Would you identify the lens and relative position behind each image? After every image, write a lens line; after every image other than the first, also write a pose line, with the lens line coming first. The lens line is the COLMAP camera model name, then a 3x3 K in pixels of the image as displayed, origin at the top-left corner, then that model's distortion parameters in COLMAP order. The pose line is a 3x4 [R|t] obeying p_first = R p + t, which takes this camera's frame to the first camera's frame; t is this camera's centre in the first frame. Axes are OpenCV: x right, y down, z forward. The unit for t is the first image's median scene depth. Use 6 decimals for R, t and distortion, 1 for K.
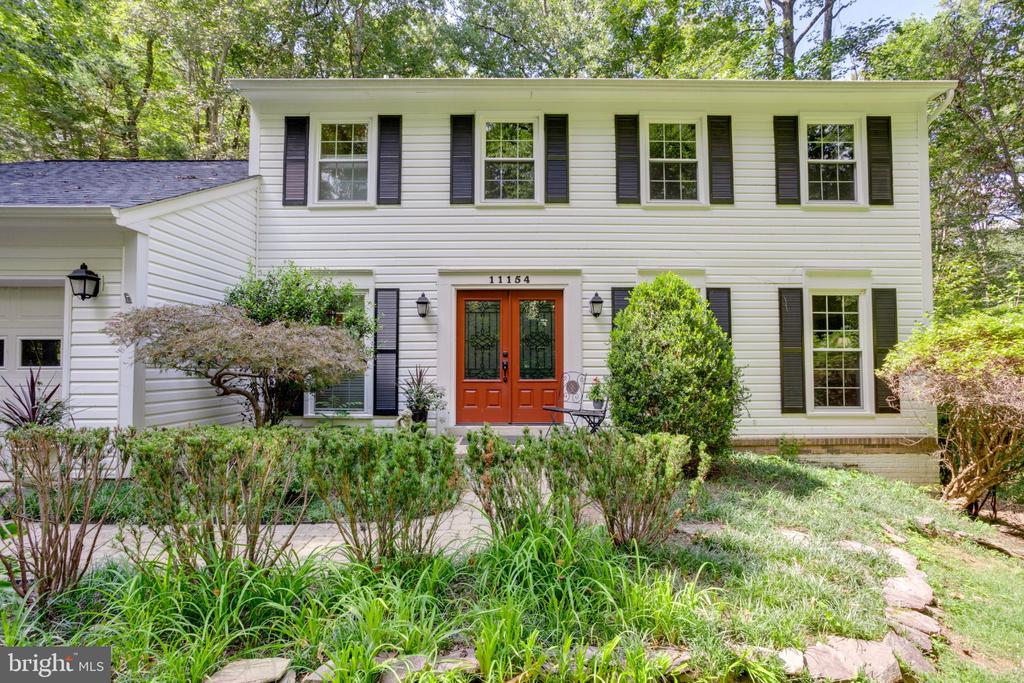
lens RADIAL K [[487.3, 0, 512.0], [0, 487.3, 341.5], [0, 0, 1]] dist [0.003183, 0.001186]
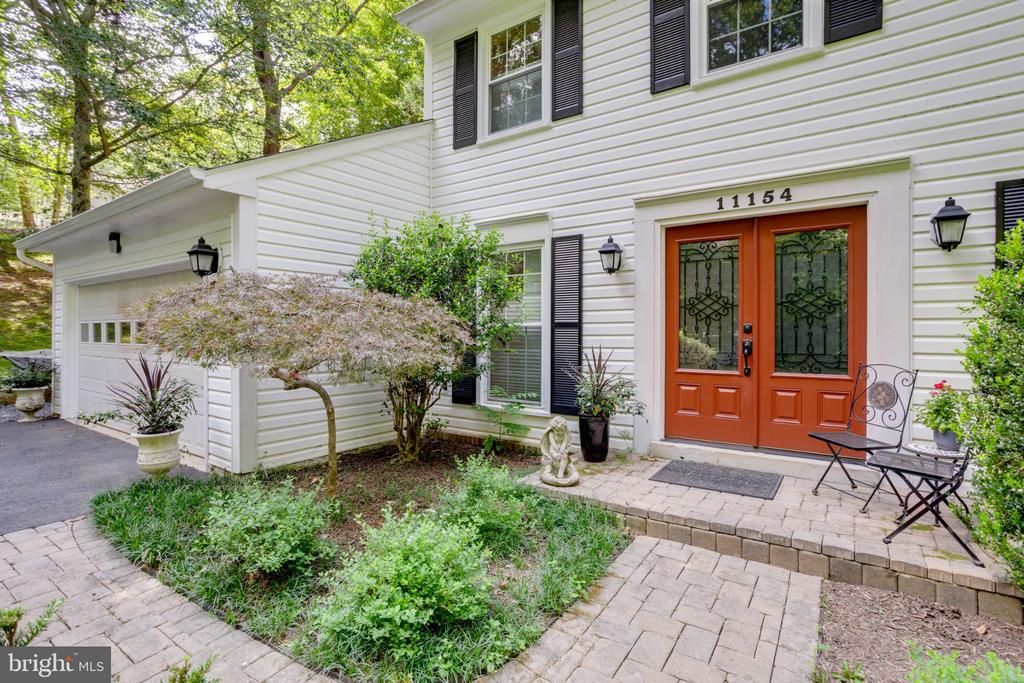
lens RADIAL K [[504.3, 0, 513.5], [0, 504.3, 328.3], [0, 0, 1]] dist [-0.037877, 0.034761]
pose [[0.826084, -0.002153, -0.563543, 0.093663], [0.026451, 0.999039, 0.034957, -0.002675], [0.562926, -0.043783, 0.825347, 0.344327]]
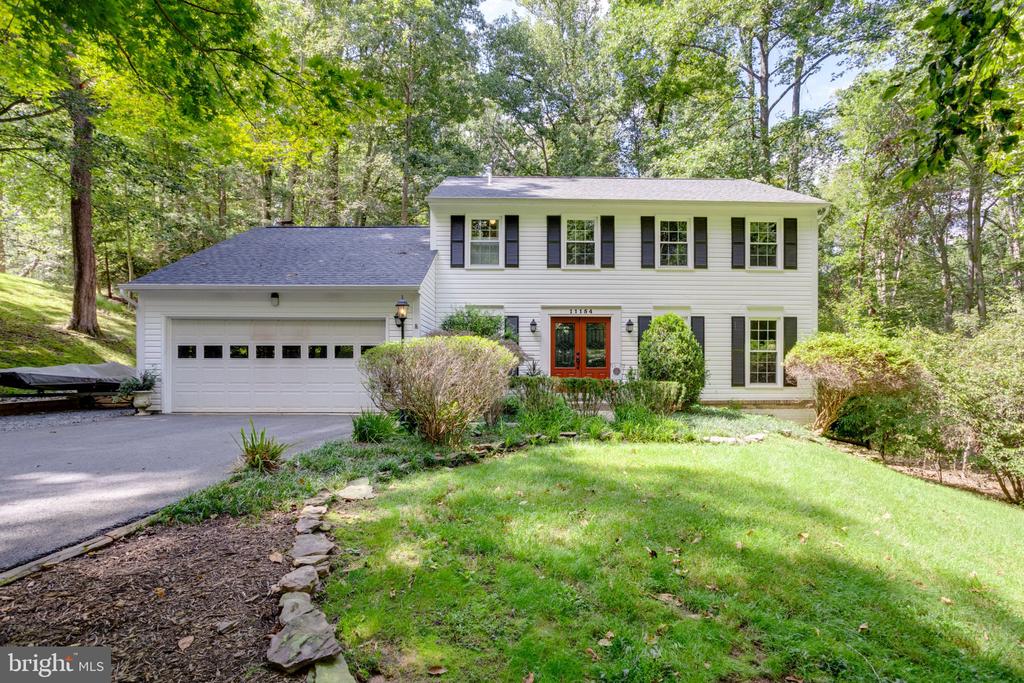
lens RADIAL K [[612.4, 0, 491.2], [0, 612.4, 362.2], [0, 0, 1]] dist [0.037692, 0.000073]
pose [[0.999060, 0.001577, 0.043319, -0.424970], [-0.003203, 0.999292, 0.037484, -0.024856], [-0.043229, -0.037588, 0.998358, -1.210087]]
